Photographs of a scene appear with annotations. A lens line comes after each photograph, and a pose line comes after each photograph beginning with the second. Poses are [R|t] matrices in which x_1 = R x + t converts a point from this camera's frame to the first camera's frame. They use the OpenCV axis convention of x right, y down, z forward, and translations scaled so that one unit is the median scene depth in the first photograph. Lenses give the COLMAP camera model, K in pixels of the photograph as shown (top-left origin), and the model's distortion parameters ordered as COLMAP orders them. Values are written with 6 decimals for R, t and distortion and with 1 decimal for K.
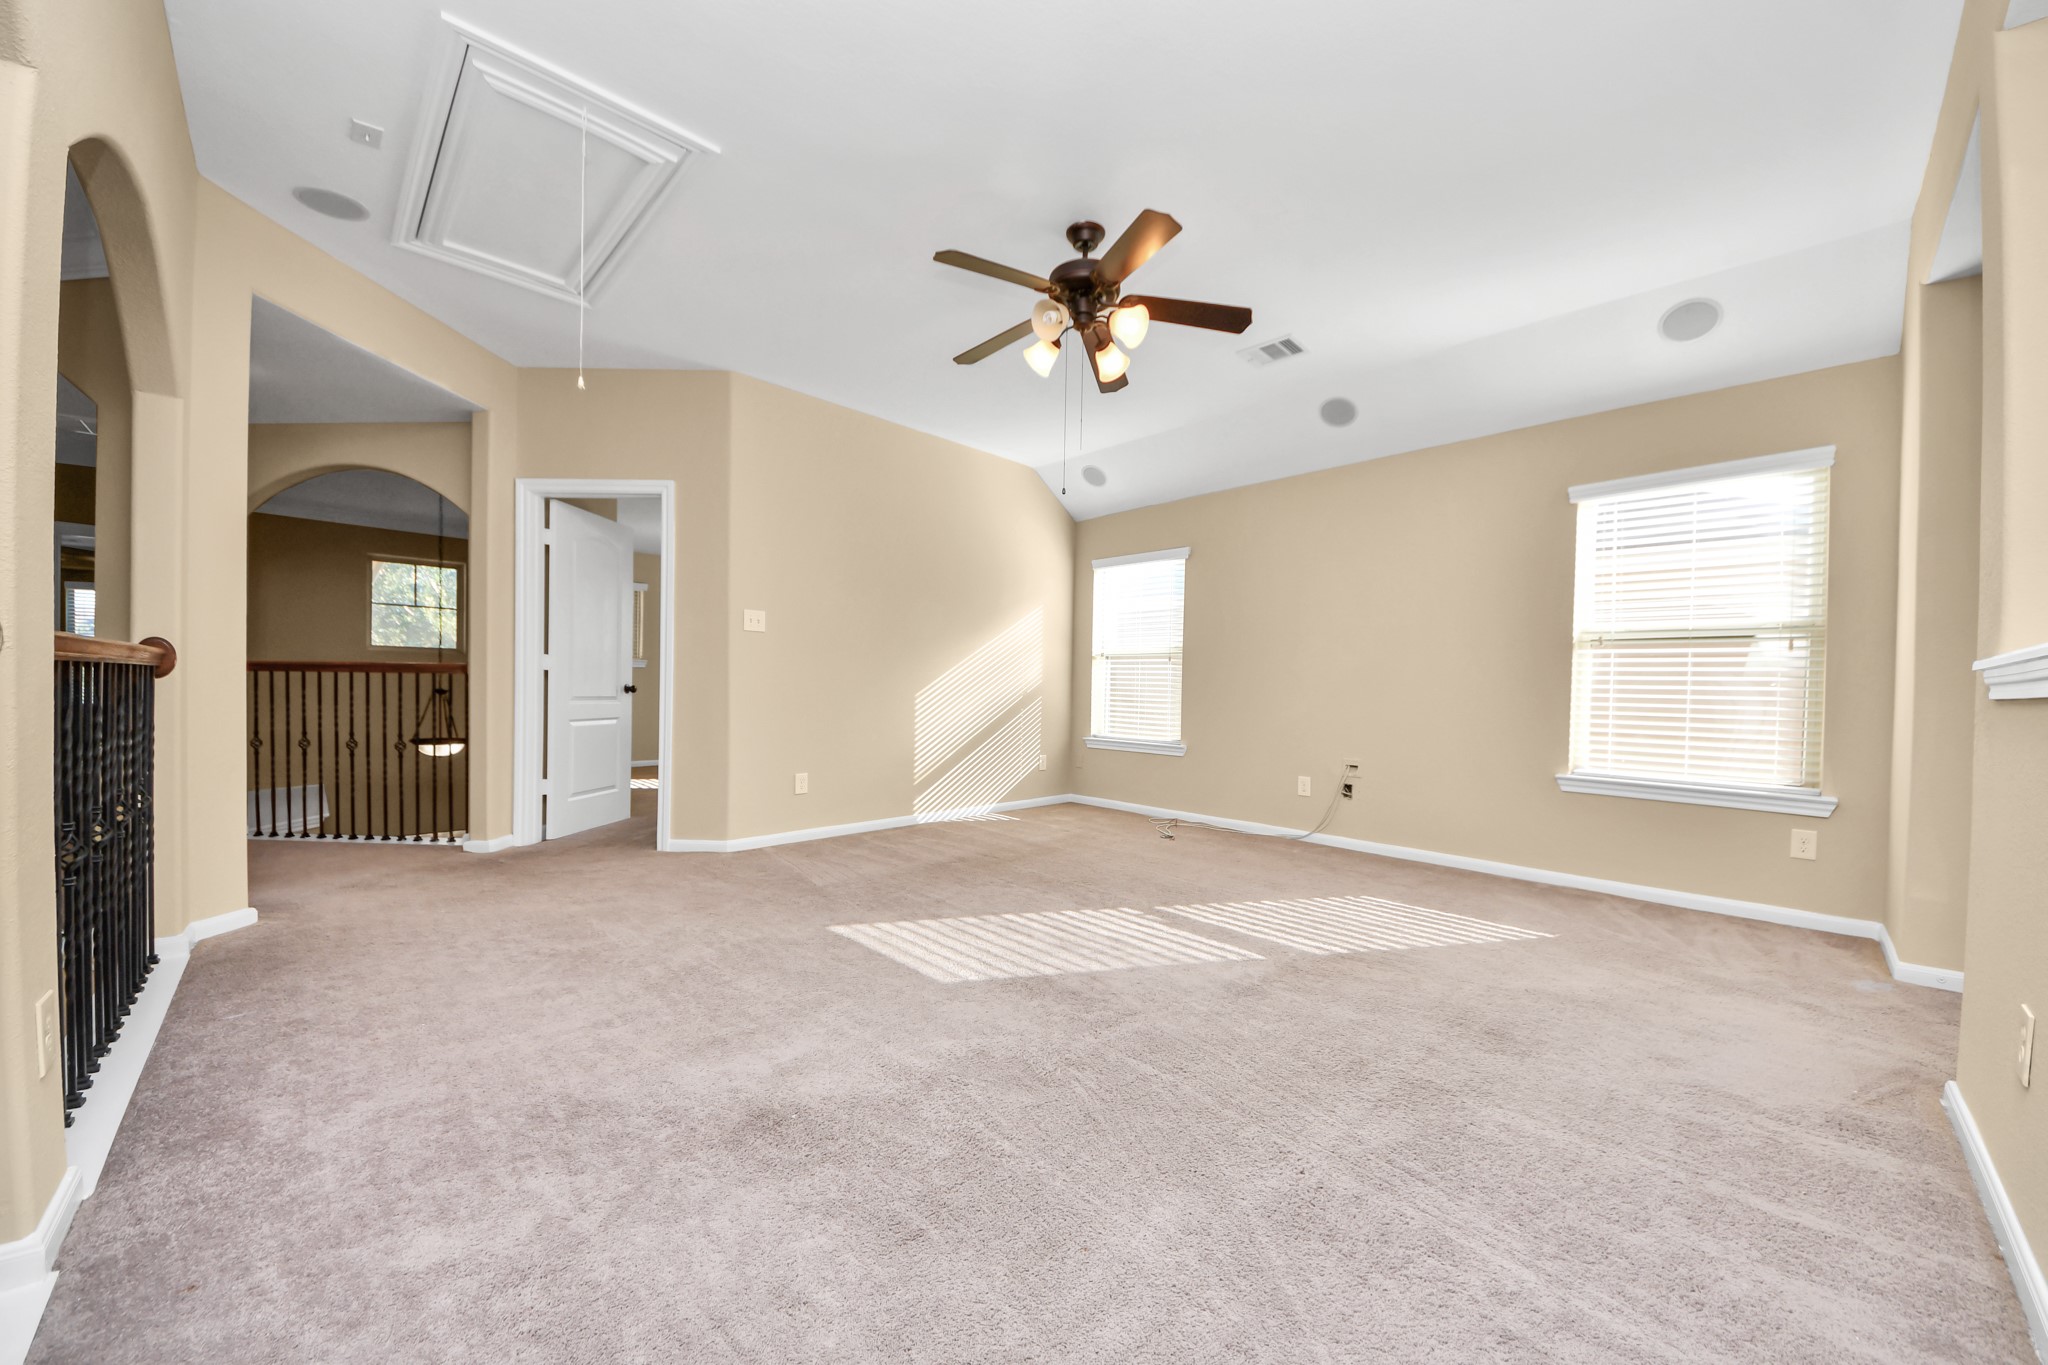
lens RADIAL K [[729.9, 0, 1017.3], [0, 729.9, 694.6], [0, 0, 1]] dist [0.036759, -0.015331]
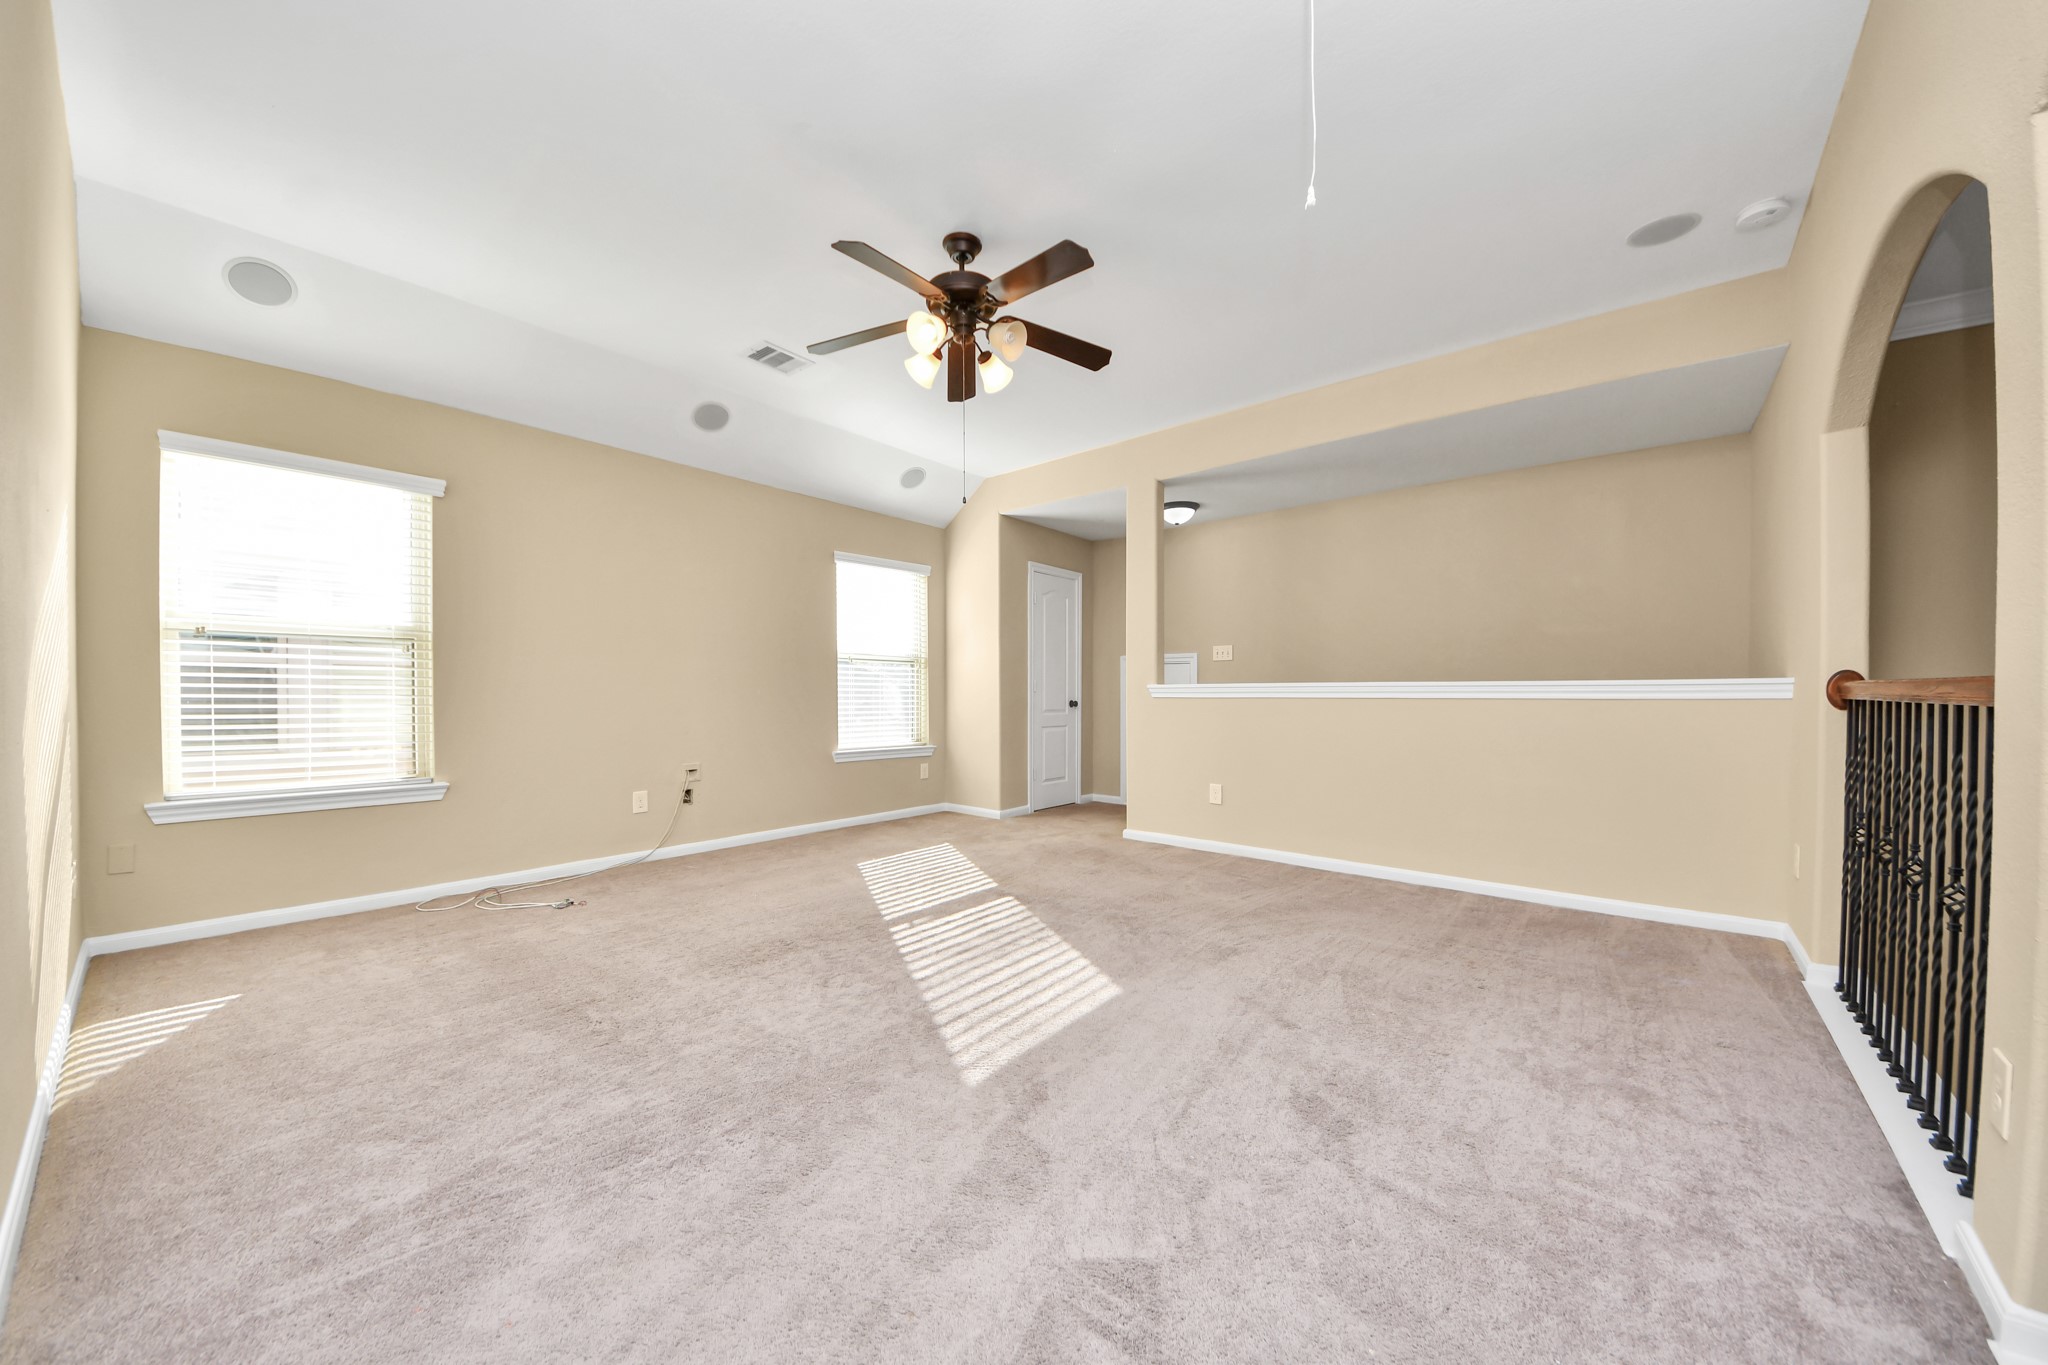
lens RADIAL K [[729.9, 0, 1017.3], [0, 729.9, 694.6], [0, 0, 1]] dist [0.036759, -0.015331]
pose [[-0.107232, -0.013840, 0.994138, -0.793825], [0.018077, 0.999711, 0.015867, -0.018945], [-0.994070, 0.019673, -0.106951, 0.930614]]
